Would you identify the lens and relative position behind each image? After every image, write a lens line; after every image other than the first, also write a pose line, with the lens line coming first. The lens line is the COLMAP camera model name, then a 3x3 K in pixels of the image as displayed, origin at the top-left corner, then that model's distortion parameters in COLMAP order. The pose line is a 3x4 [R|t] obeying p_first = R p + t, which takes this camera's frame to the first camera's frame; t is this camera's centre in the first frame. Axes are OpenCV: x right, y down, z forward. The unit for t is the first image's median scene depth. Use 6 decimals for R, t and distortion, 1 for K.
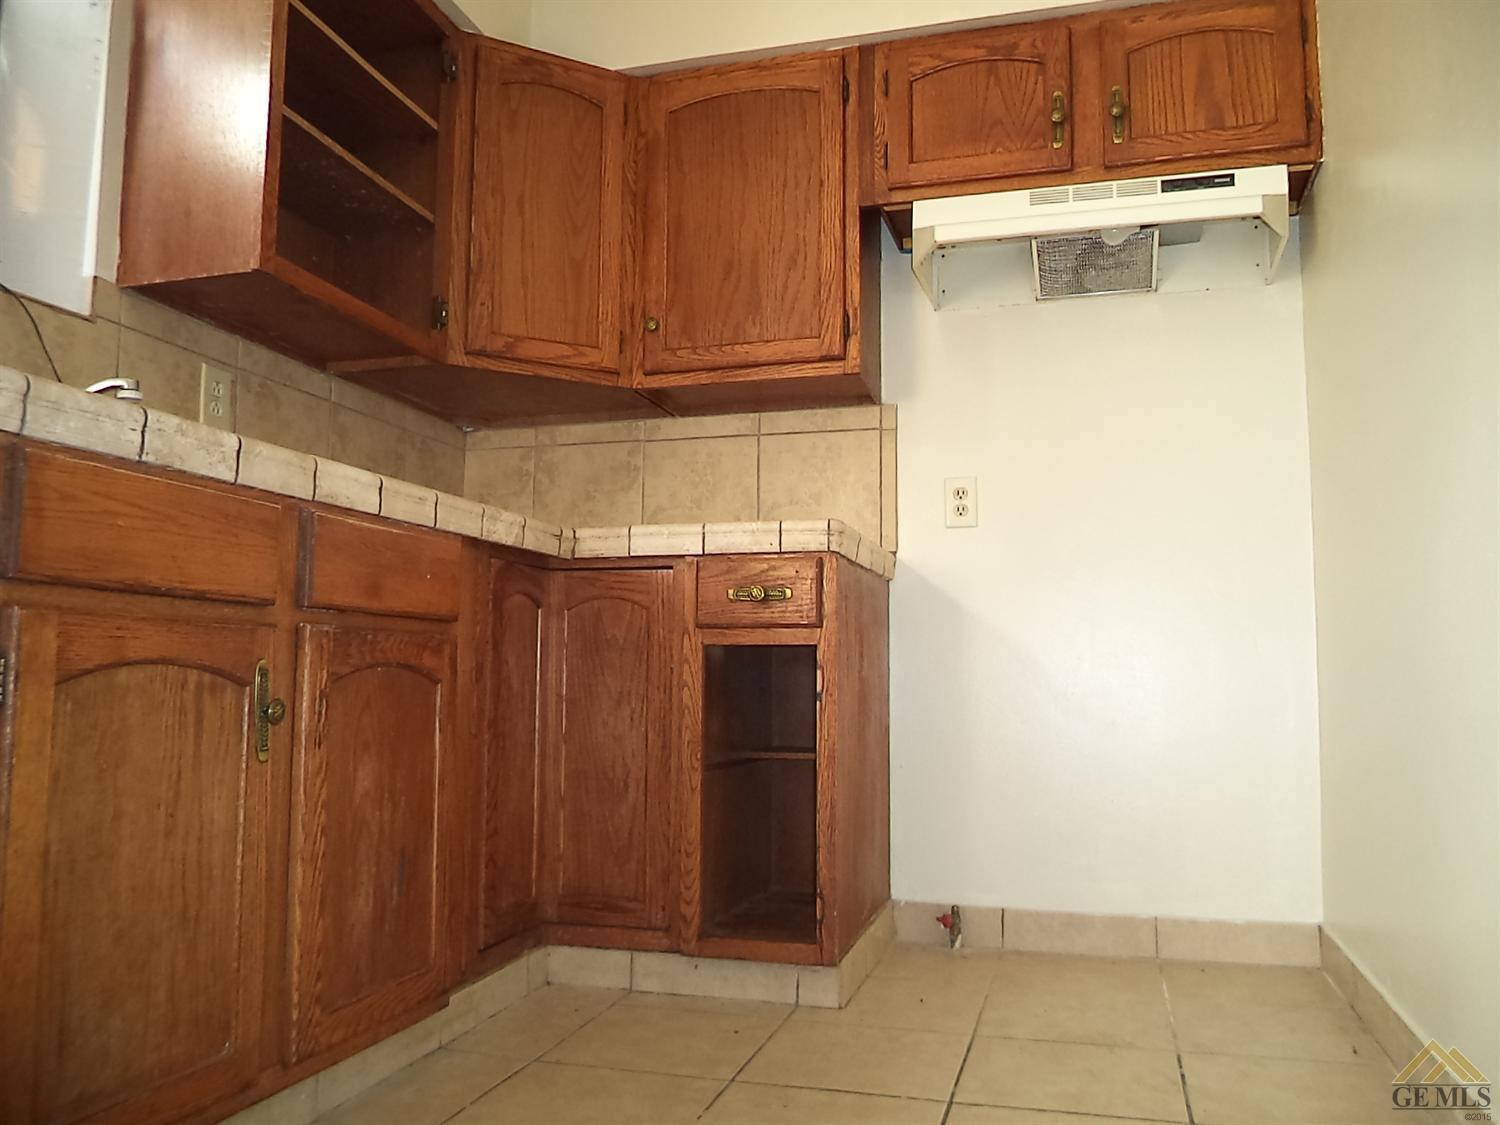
lens RADIAL K [[1204.3, 0, 750.6], [0, 1204.3, 559.1], [0, 0, 1]] dist [-0.026084, -0.003507]
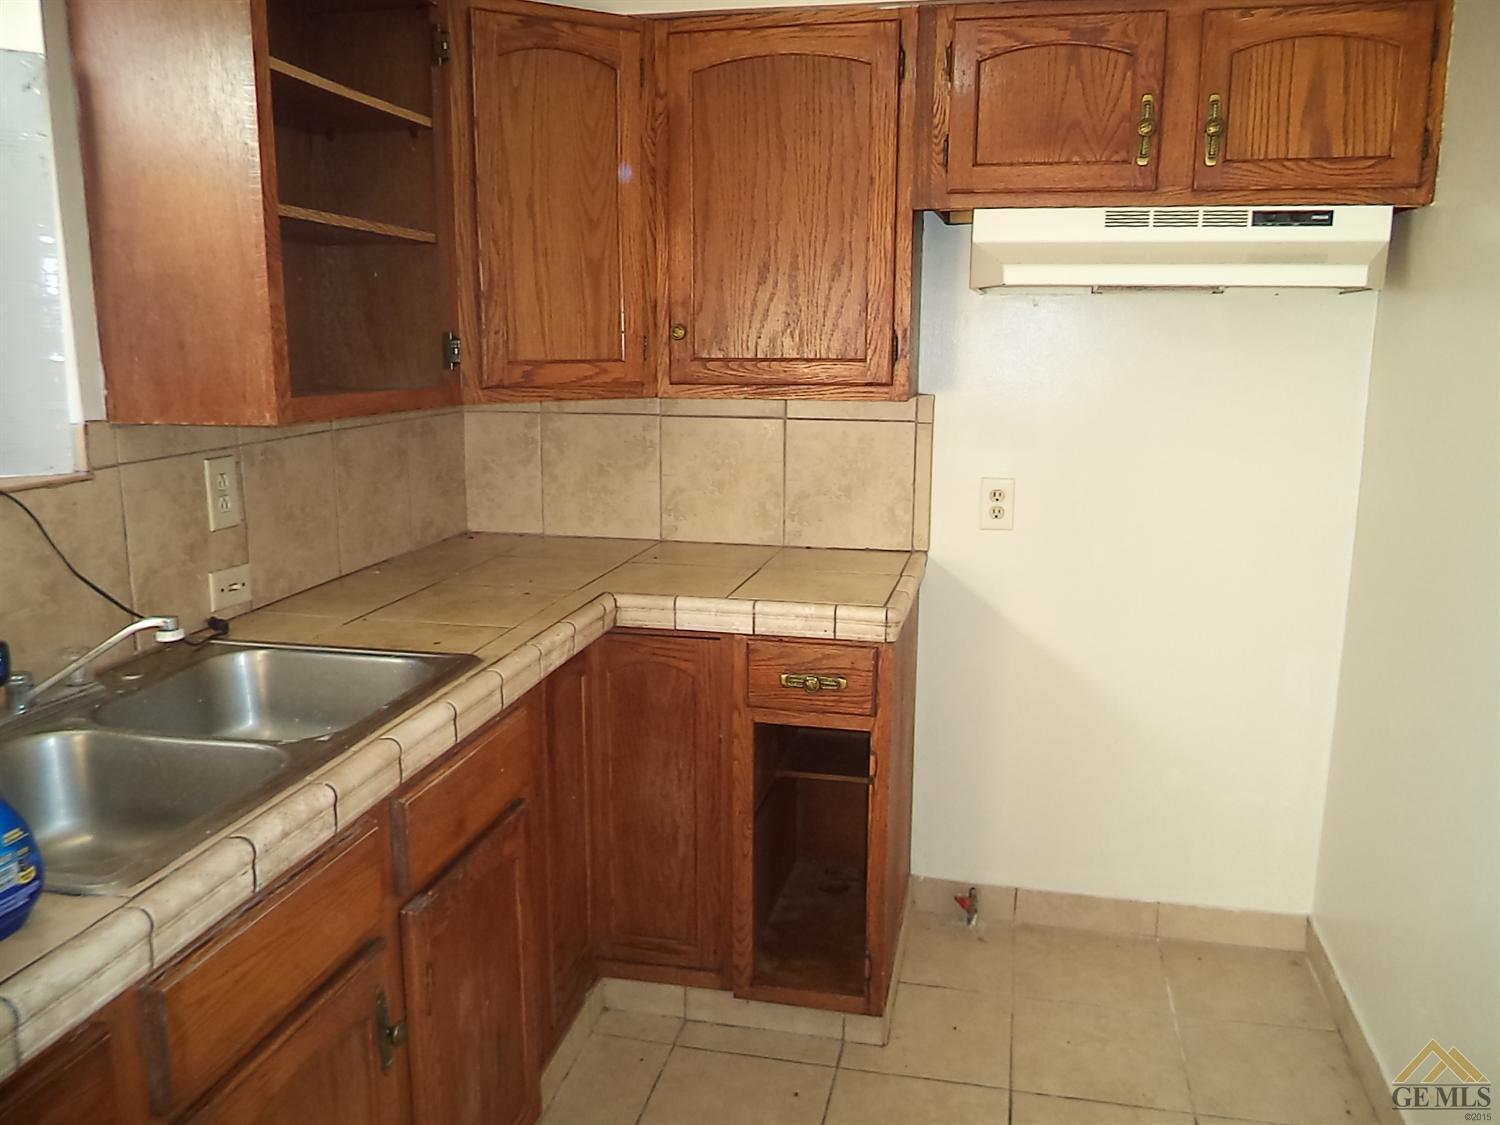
lens RADIAL K [[1204.3, 0, 751.0], [0, 1204.3, 564.7], [0, 0, 1]] dist [-0.026084, -0.003507]
pose [[0.998204, -0.014005, 0.058241, -0.089150], [-0.003477, 0.957100, 0.289739, -0.311519], [-0.059800, -0.289421, 0.955332, 0.080206]]
